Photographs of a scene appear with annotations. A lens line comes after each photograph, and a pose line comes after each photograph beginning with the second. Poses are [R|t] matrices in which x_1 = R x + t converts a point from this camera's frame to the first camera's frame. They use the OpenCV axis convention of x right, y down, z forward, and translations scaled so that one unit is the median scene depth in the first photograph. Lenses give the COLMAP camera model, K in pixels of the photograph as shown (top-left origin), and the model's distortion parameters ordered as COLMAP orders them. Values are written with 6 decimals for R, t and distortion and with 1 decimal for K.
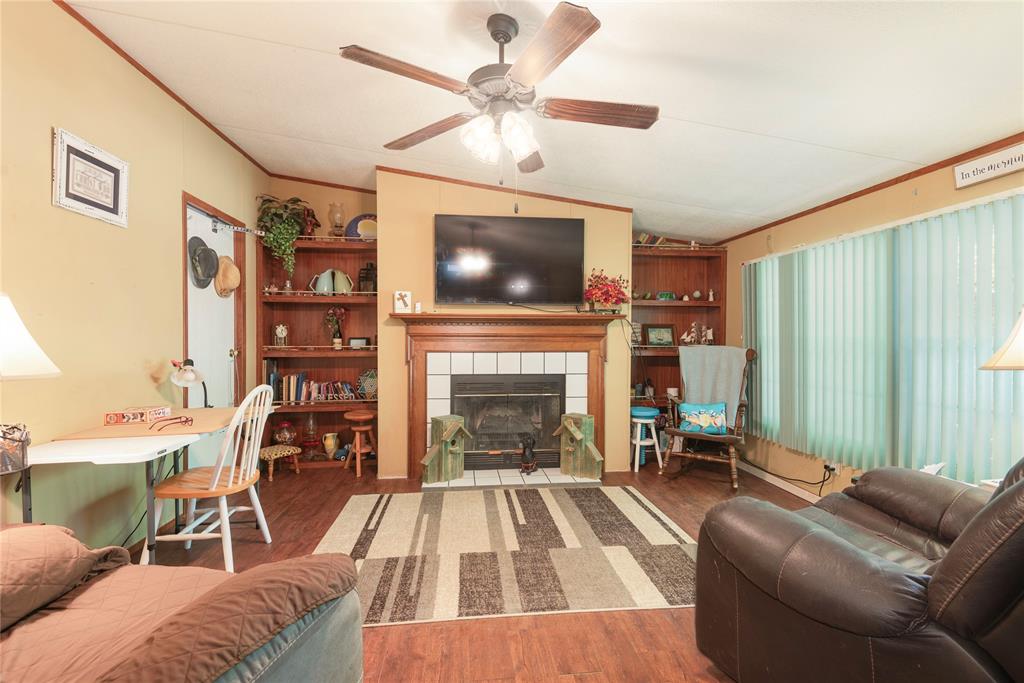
lens RADIAL K [[468.0, 0, 517.7], [0, 468.0, 338.4], [0, 0, 1]] dist [0.018698, -0.007204]
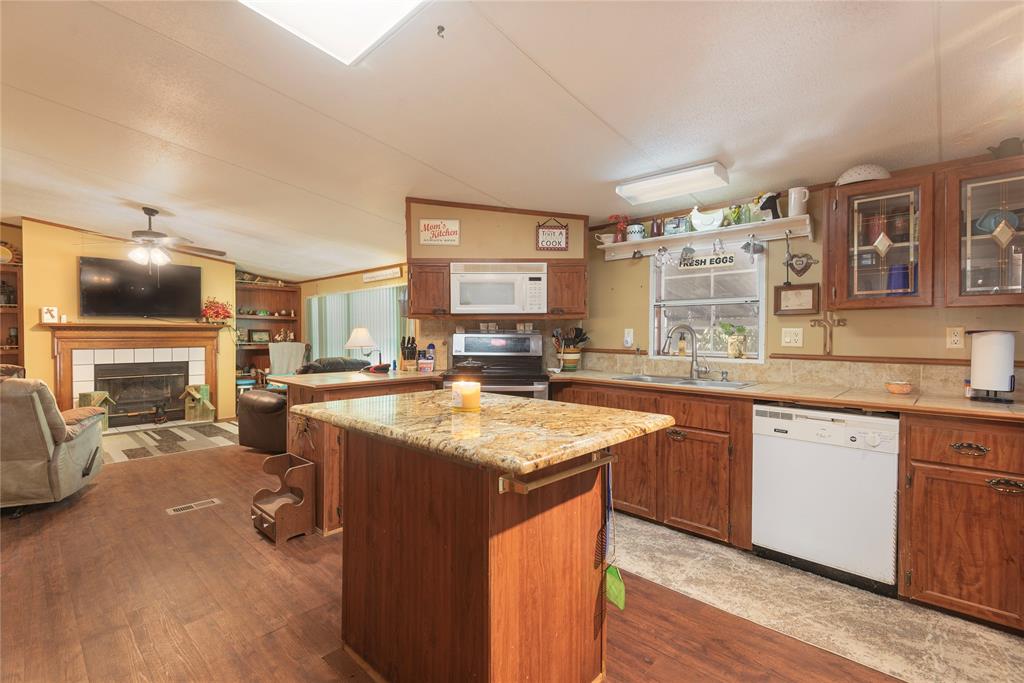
lens RADIAL K [[468.0, 0, 508.1], [0, 468.0, 339.8], [0, 0, 1]] dist [0.018698, -0.007204]
pose [[0.773971, -0.008968, 0.633158, -0.076738], [0.004658, 0.999953, 0.008469, -0.006575], [-0.633204, -0.003606, 0.773976, -0.996497]]
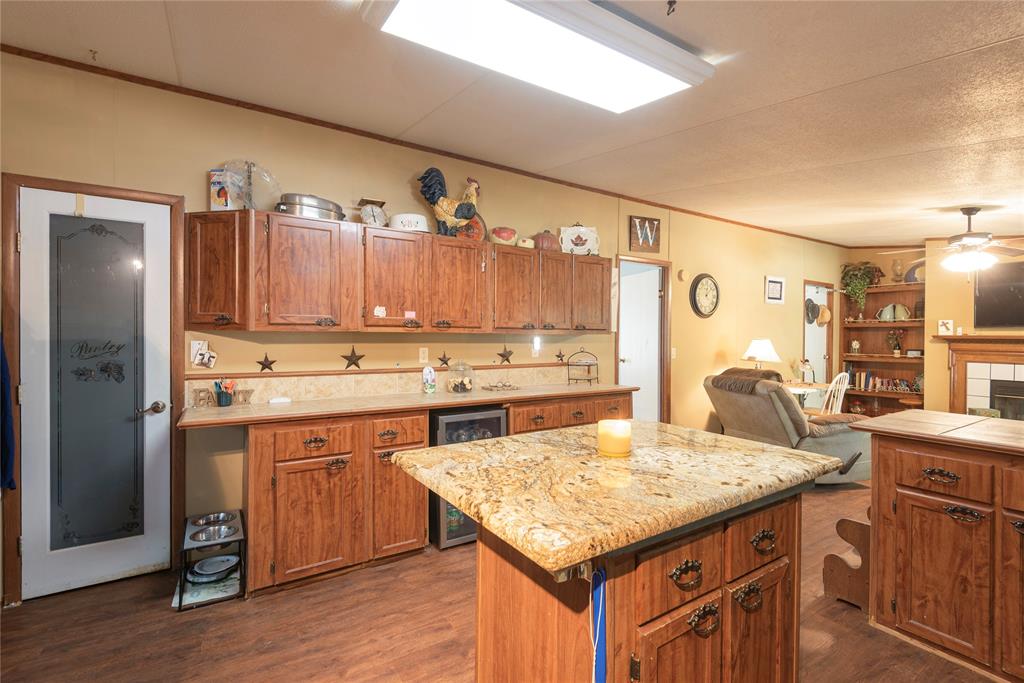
lens RADIAL K [[468.0, 0, 513.1], [0, 468.0, 339.5], [0, 0, 1]] dist [0.018698, -0.007204]
pose [[0.446948, 0.009624, -0.894508, 0.476840], [-0.011028, 0.999925, 0.005248, -0.032092], [0.894492, 0.007519, 0.447021, -0.880688]]
